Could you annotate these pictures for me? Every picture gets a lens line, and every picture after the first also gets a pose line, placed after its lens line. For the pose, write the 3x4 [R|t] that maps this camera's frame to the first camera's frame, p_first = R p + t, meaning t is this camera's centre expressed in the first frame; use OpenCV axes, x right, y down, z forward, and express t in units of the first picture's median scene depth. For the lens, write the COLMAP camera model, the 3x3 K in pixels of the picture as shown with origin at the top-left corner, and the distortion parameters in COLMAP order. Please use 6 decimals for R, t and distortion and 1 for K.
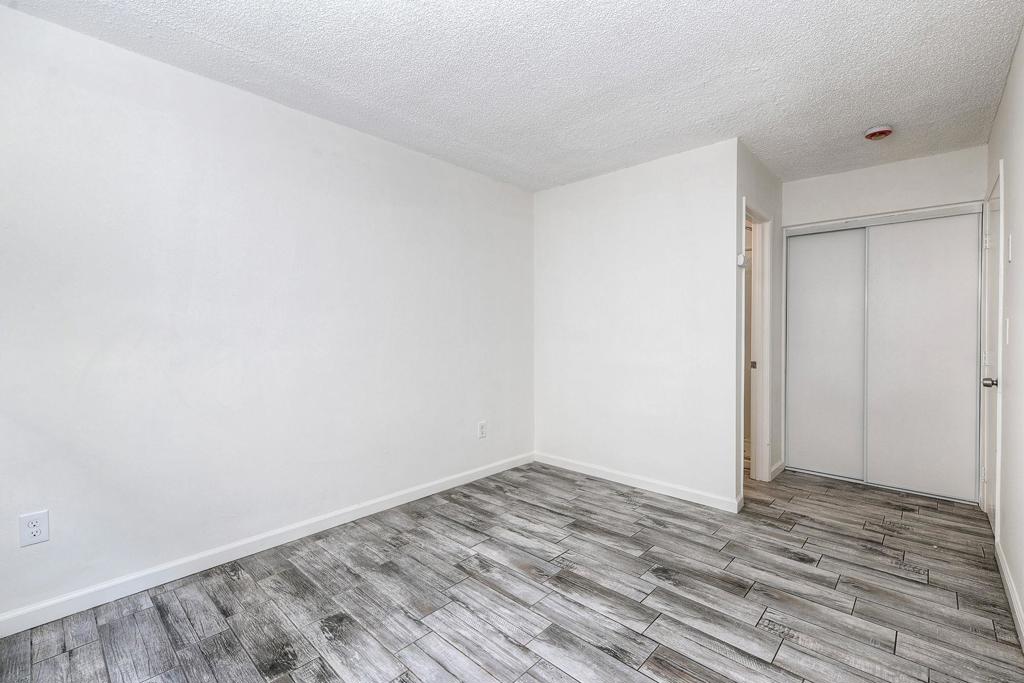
lens RADIAL K [[456.7, 0, 517.3], [0, 456.7, 336.4], [0, 0, 1]] dist [0.002110, 0.000151]
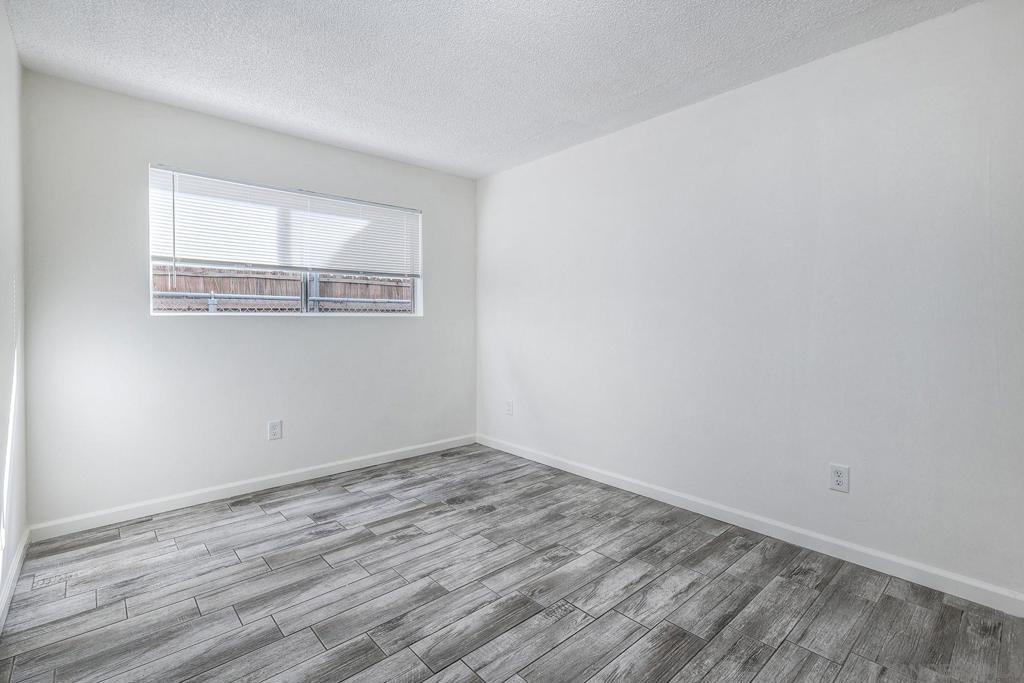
lens RADIAL K [[456.7, 0, 517.3], [0, 456.7, 336.4], [0, 0, 1]] dist [0.002110, 0.000151]
pose [[-0.080689, 0.043348, -0.995796, 0.861912], [-0.010576, 0.998960, 0.044343, -0.011873], [0.996683, 0.014109, -0.080147, 0.968028]]
